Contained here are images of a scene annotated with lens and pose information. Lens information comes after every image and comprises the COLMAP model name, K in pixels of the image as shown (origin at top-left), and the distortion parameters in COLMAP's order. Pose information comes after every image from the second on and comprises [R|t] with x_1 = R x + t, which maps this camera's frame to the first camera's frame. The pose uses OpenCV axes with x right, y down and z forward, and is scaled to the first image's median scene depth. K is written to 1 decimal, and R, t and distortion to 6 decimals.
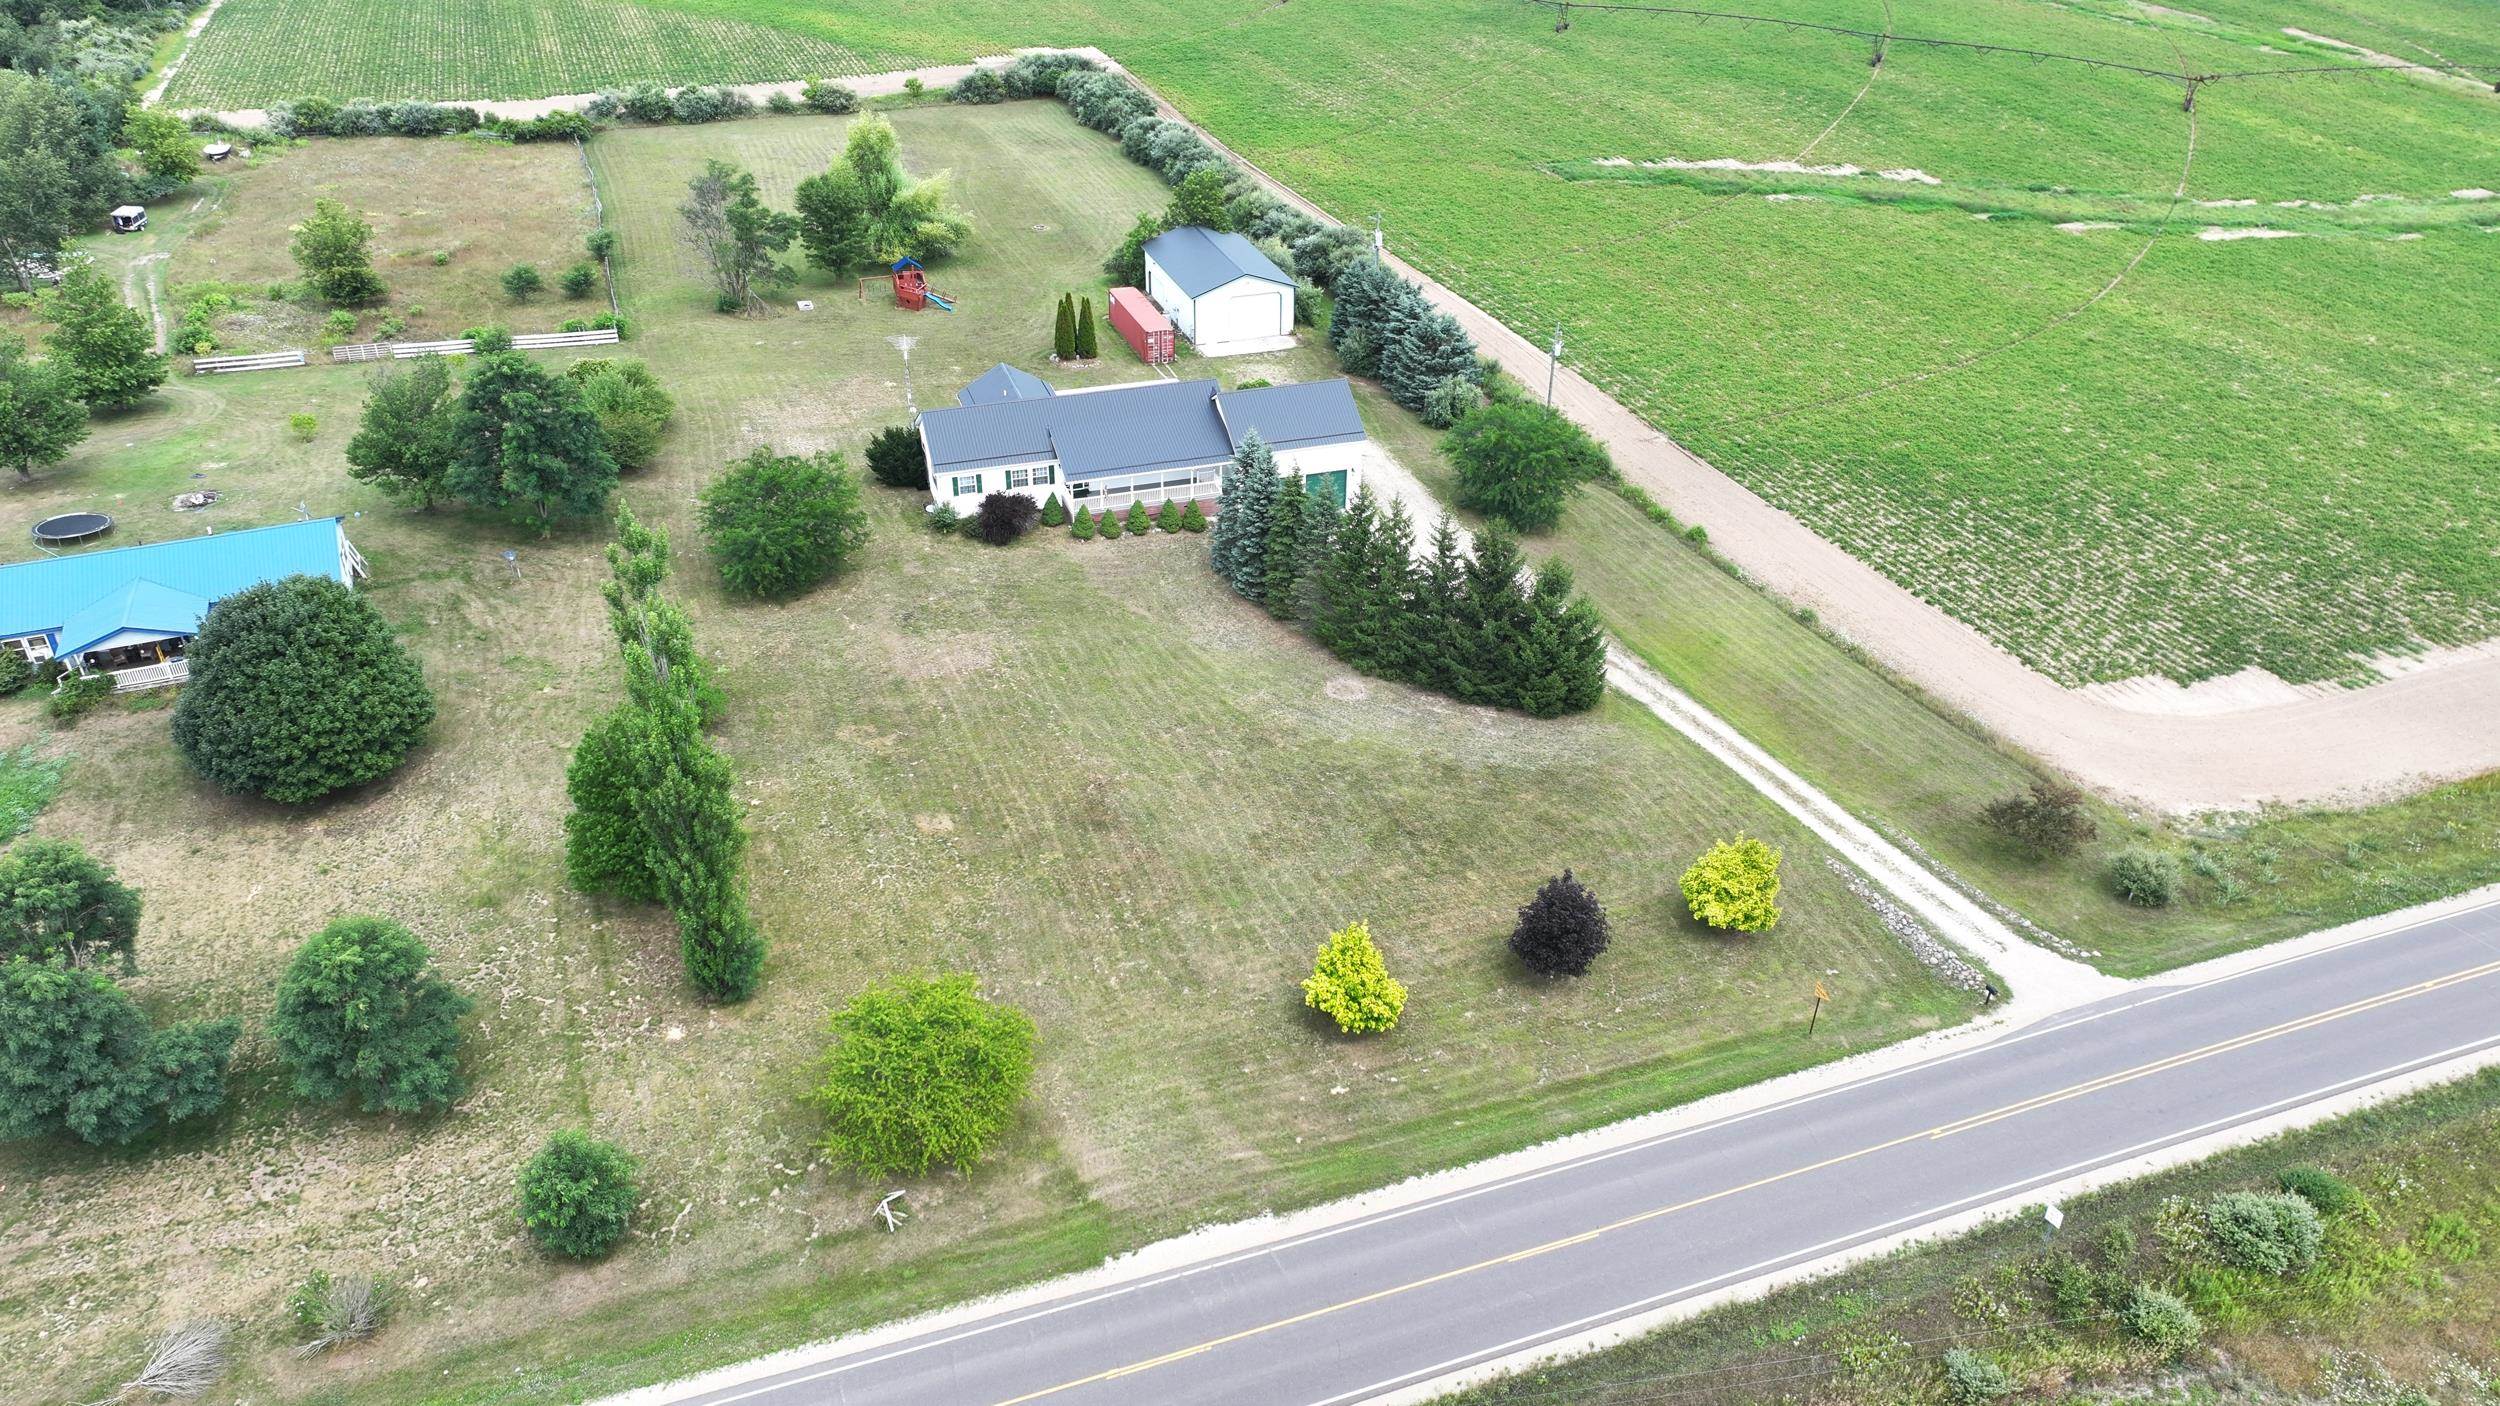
lens RADIAL K [[1745.8, 0, 1241.1], [0, 1745.8, 697.6], [0, 0, 1]] dist [-0.006294, 0.023358]
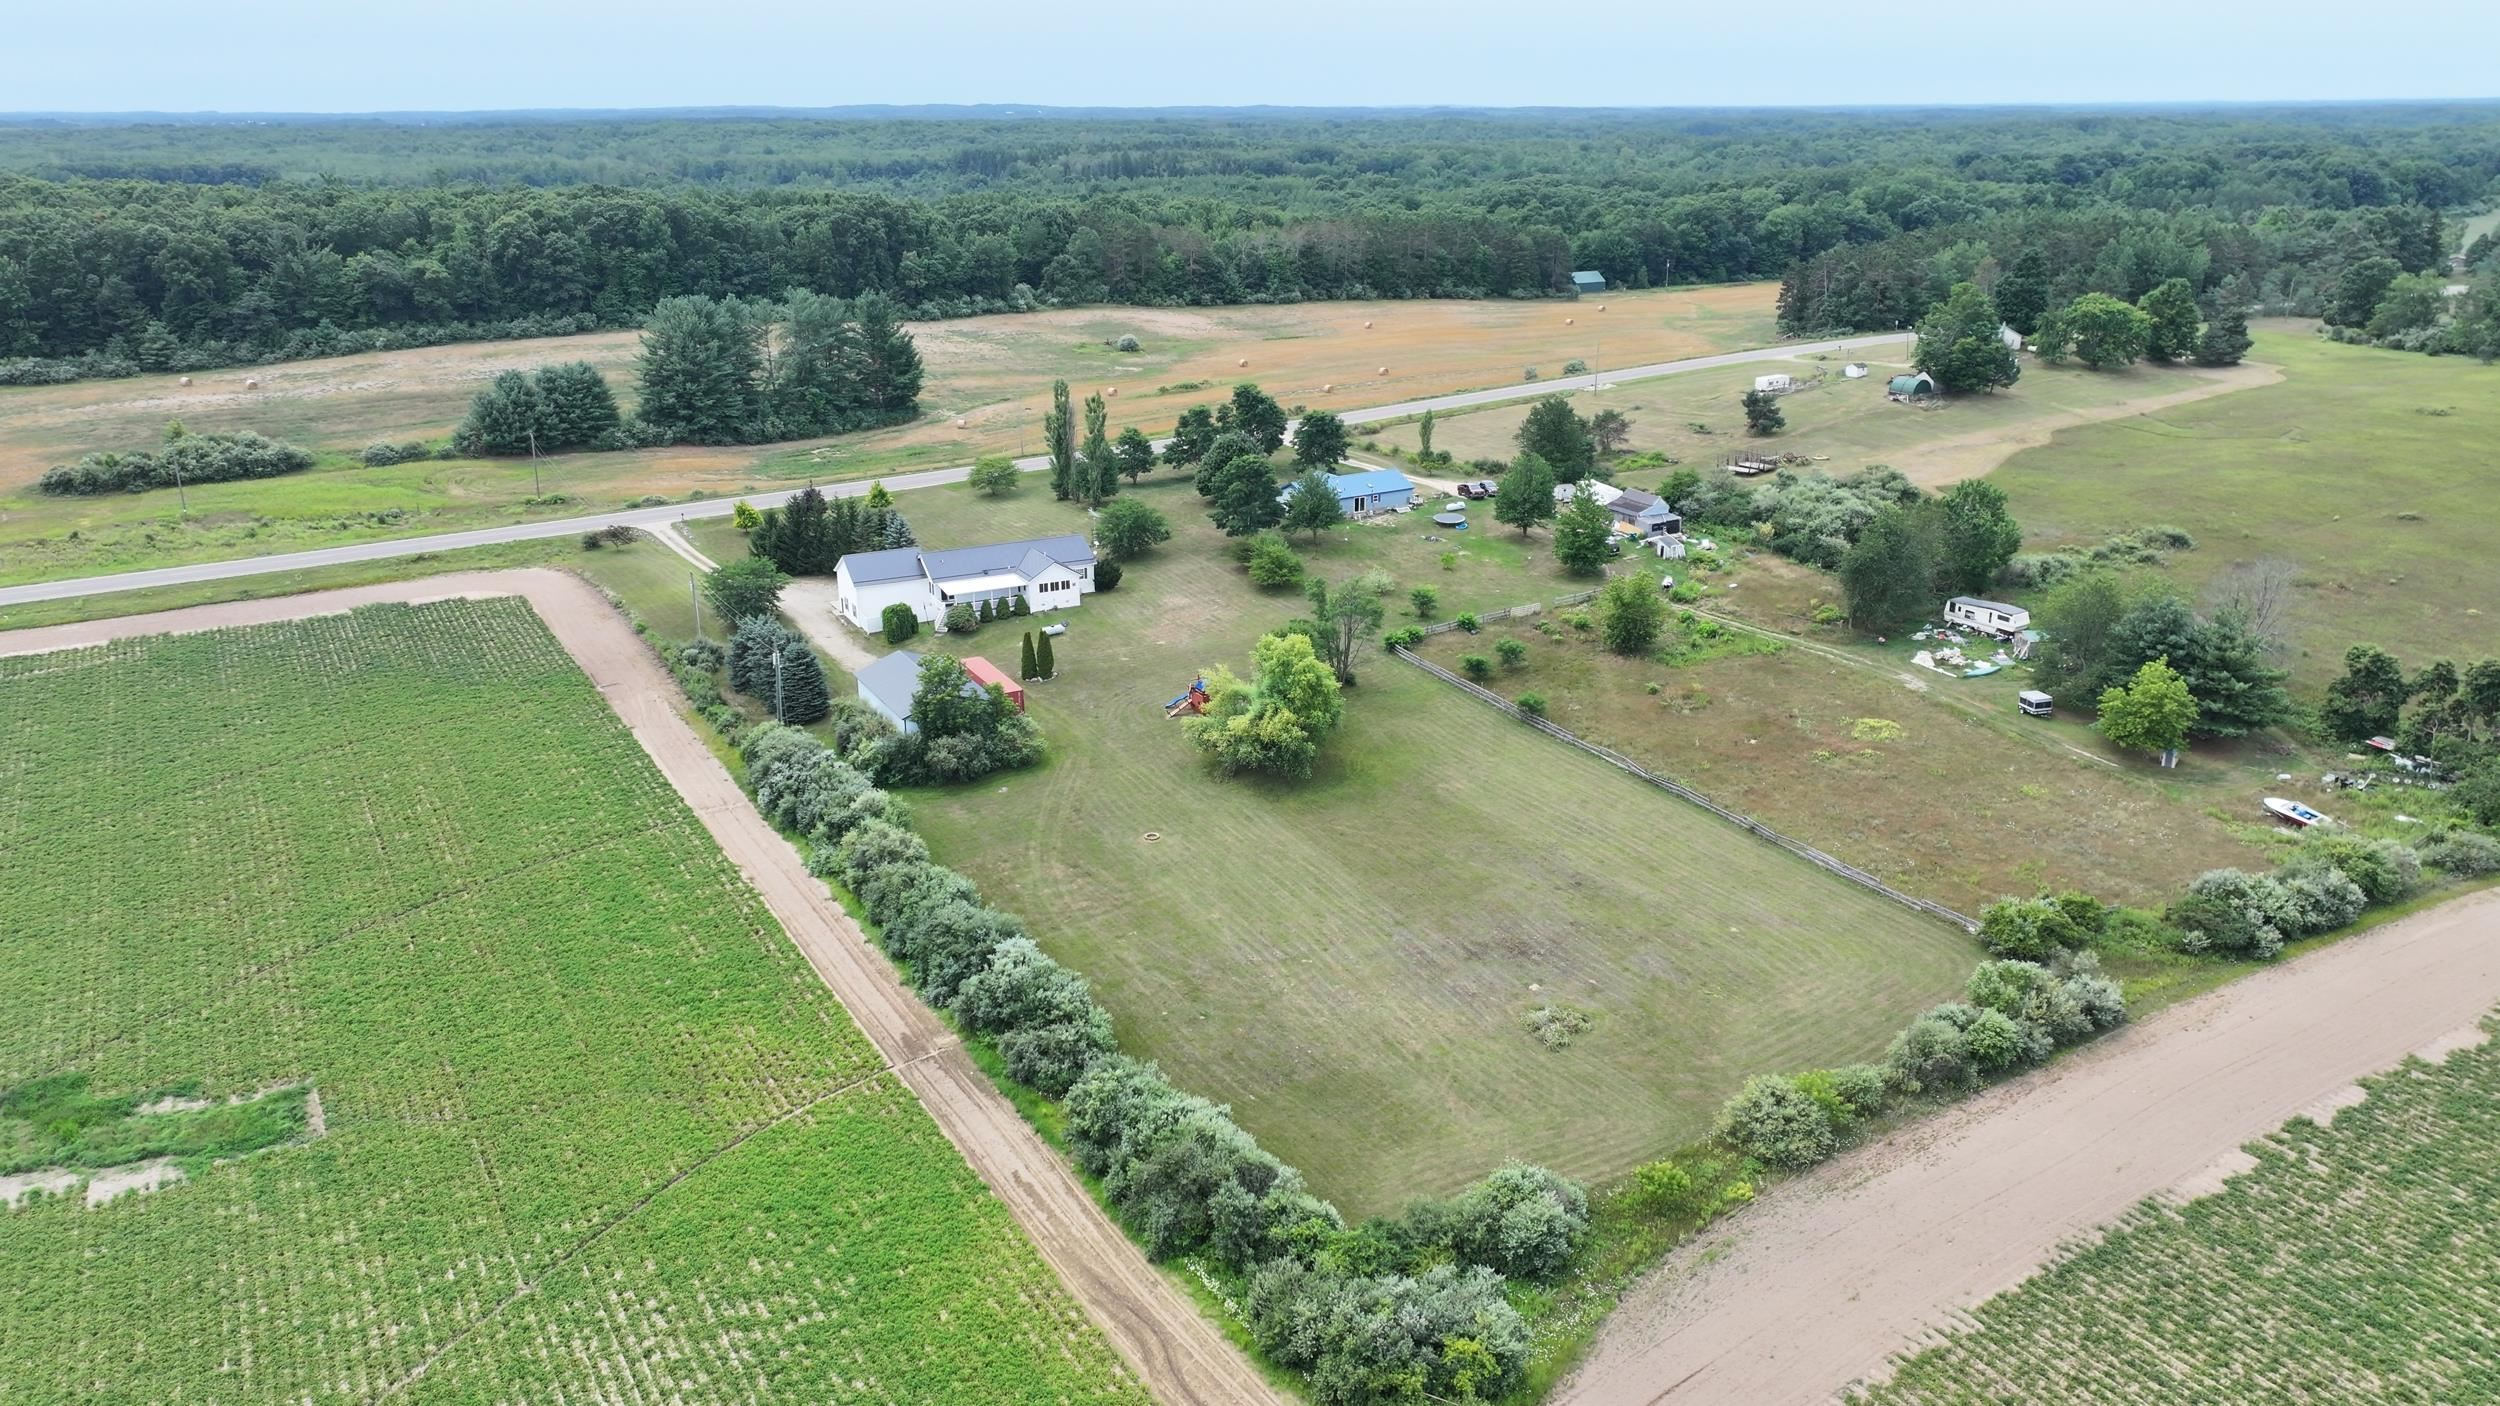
lens RADIAL K [[1745.8, 0, 1241.1], [0, 1745.8, 697.6], [0, 0, 1]] dist [-0.006294, 0.023358]
pose [[-0.986042, 0.067419, -0.152237, -0.064652], [-0.075637, 0.633175, 0.770304, -1.597005], [0.148325, 0.771067, -0.619237, 2.486569]]
